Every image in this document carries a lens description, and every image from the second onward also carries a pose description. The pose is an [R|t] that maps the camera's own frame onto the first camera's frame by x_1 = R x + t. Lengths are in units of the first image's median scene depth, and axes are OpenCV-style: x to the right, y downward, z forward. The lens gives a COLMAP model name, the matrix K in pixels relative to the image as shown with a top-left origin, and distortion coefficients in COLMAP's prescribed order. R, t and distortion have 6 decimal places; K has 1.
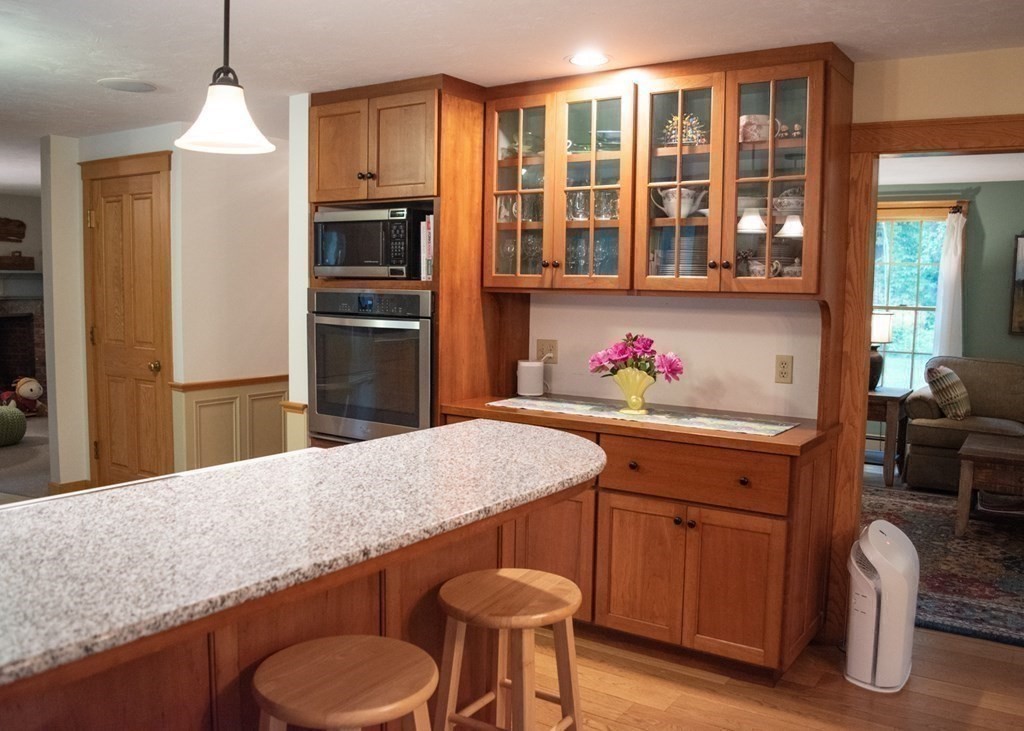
lens RADIAL K [[871.5, 0, 507.6], [0, 871.5, 368.5], [0, 0, 1]] dist [-0.092176, 0.019886]
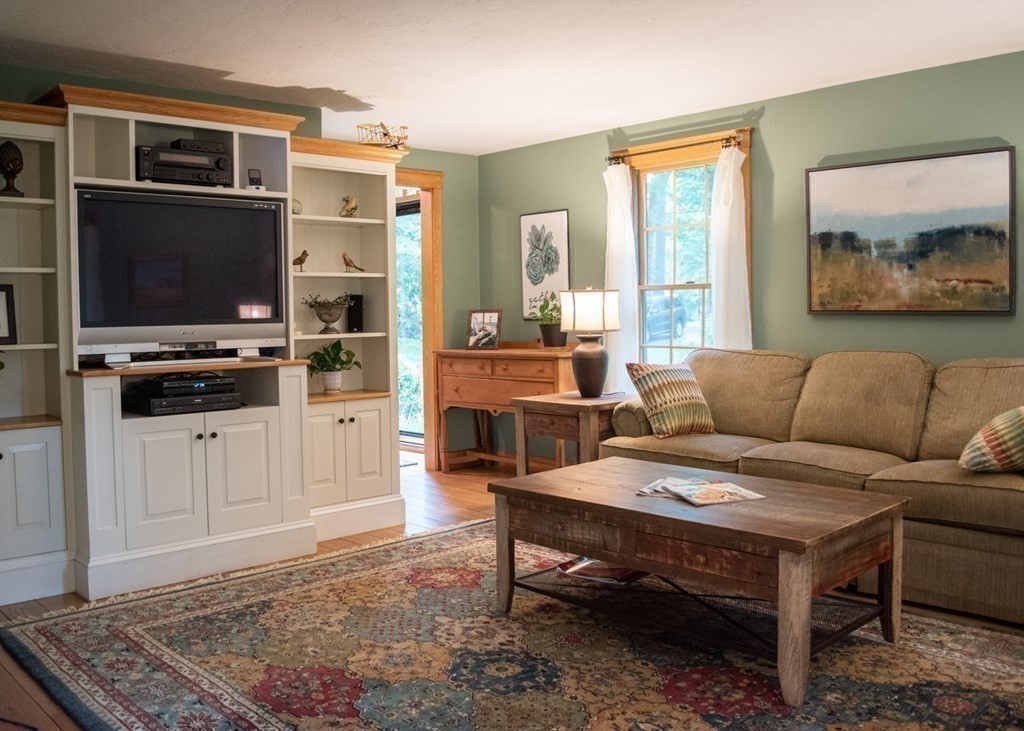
lens RADIAL K [[929.9, 0, 464.7], [0, 929.9, 337.1], [0, 0, 1]] dist [-0.076357, -0.004889]
pose [[0.969119, -0.024422, -0.245382, 0.790815], [0.008058, 0.997688, -0.067474, 0.040282], [0.246462, 0.063413, 0.967076, 0.336100]]
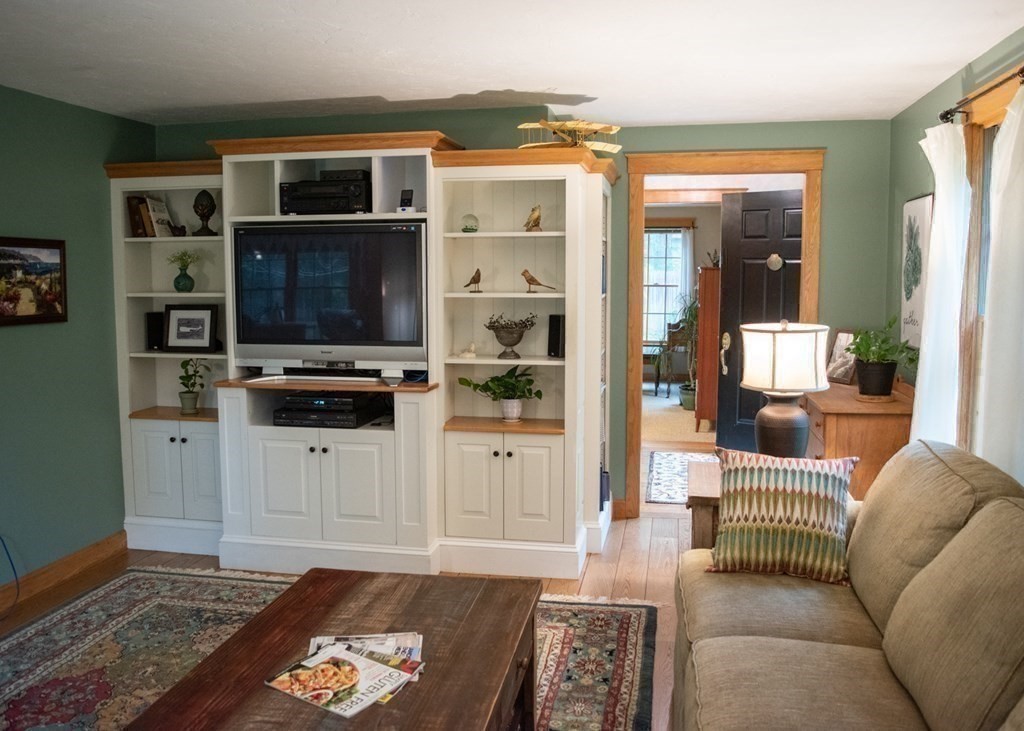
lens RADIAL K [[871.5, 0, 508.5], [0, 871.5, 361.2], [0, 0, 1]] dist [-0.092176, 0.019886]
pose [[0.390902, 0.077199, -0.917189, 1.258804], [-0.076903, 0.995732, 0.051034, -0.088720], [0.917214, 0.050585, 0.395170, 1.005263]]
